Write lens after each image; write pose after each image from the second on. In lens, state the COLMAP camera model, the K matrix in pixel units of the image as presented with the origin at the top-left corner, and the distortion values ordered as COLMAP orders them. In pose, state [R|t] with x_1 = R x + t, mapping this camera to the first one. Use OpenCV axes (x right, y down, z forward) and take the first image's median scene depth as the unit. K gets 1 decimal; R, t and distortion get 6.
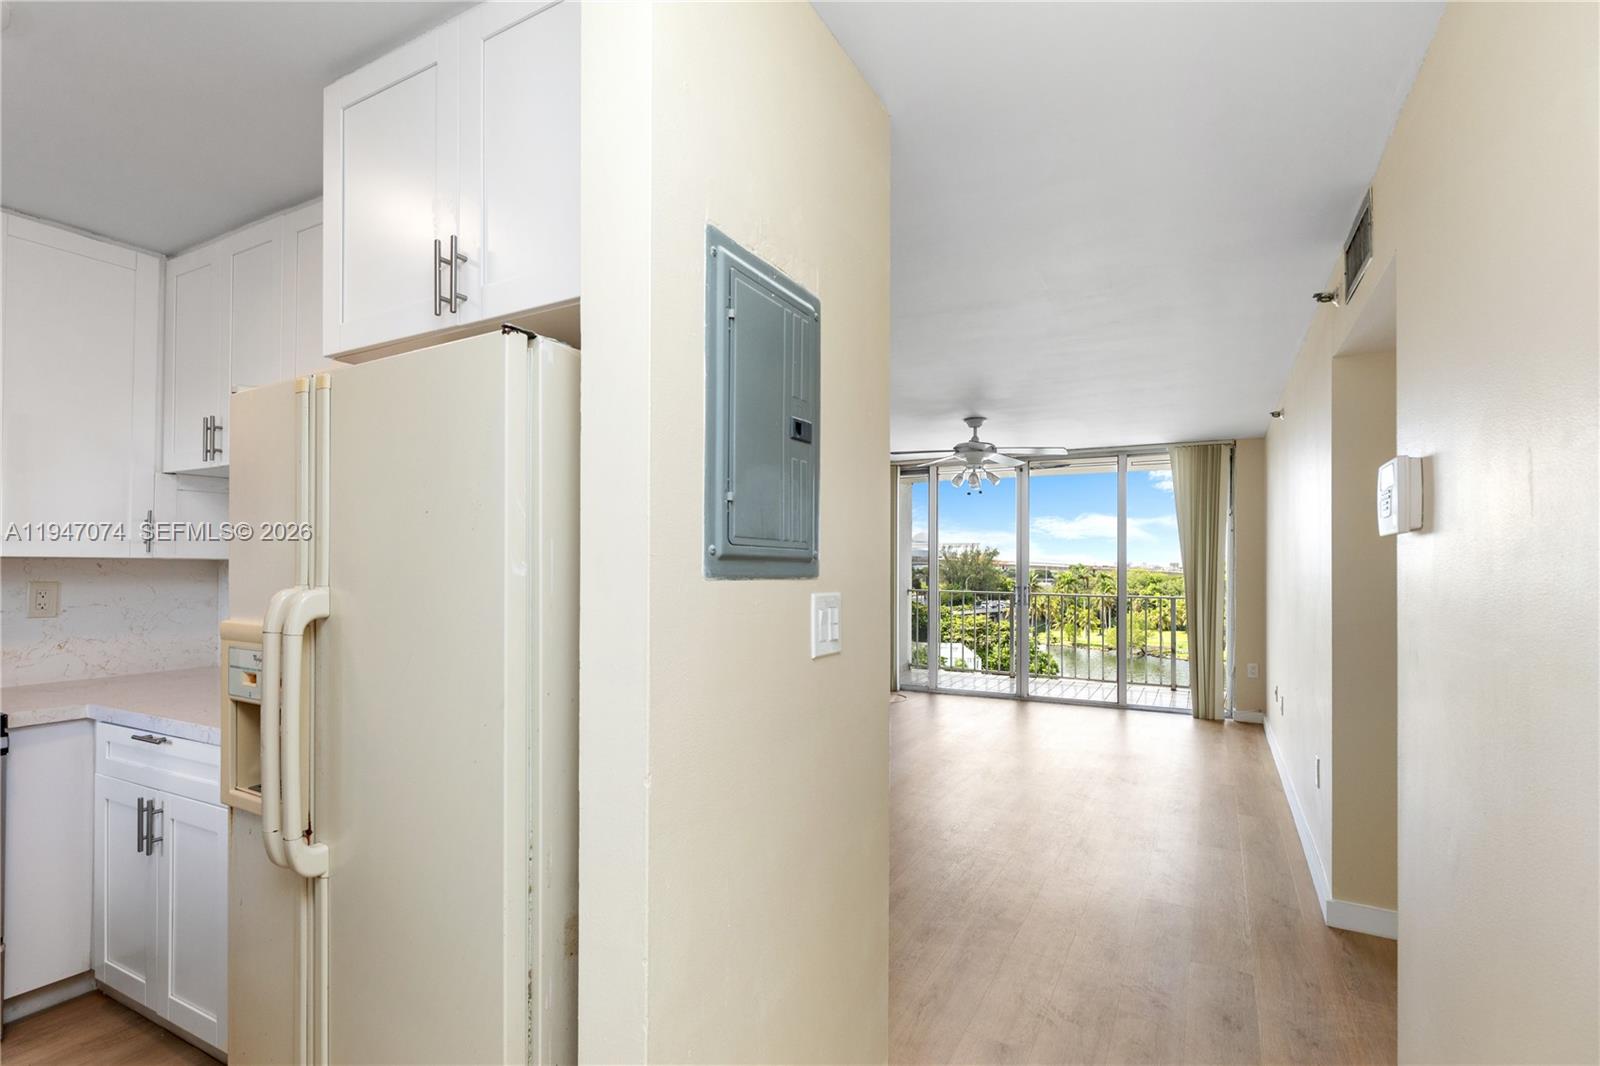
lens RADIAL K [[769.0, 0, 774.4], [0, 769.0, 540.3], [0, 0, 1]] dist [-0.000688, 0.000177]
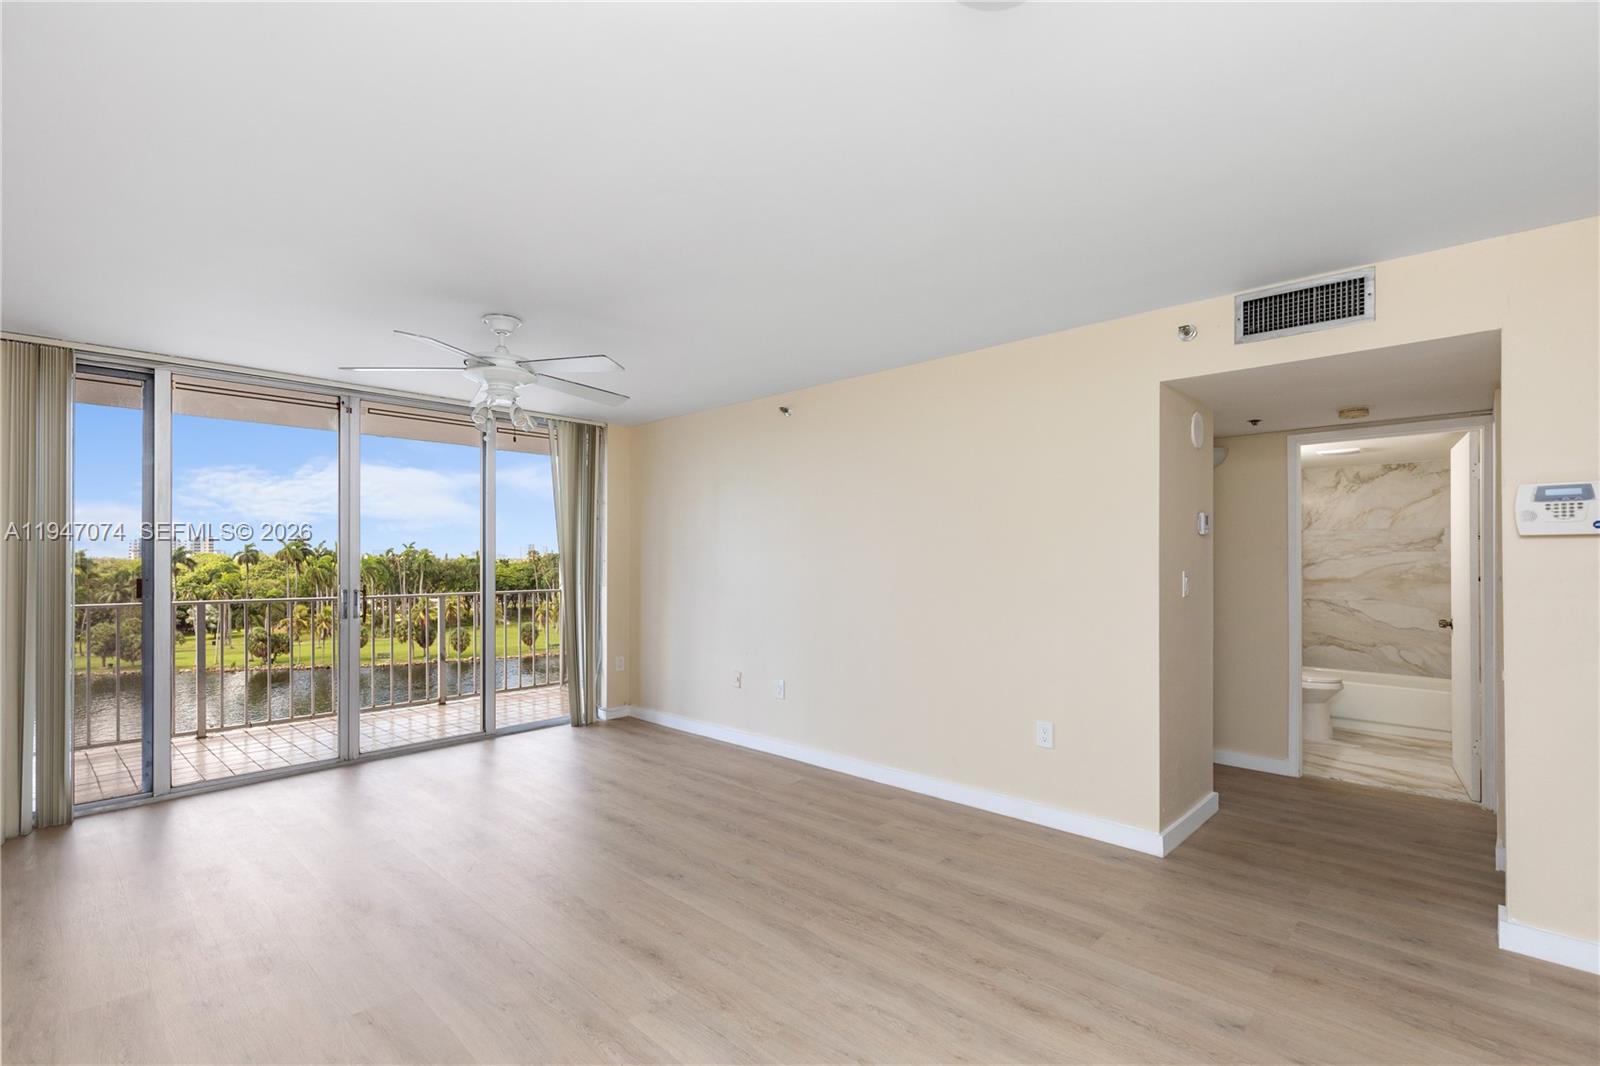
lens RADIAL K [[733.1, 0, 799.7], [0, 733.1, 553.1], [0, 0, 1]] dist [0.002165, 0.000682]
pose [[0.235274, -0.000170, 0.971929, -0.196660], [-0.026682, 0.999622, 0.006634, 0.018283], [-0.971563, -0.027493, 0.235181, 0.526854]]
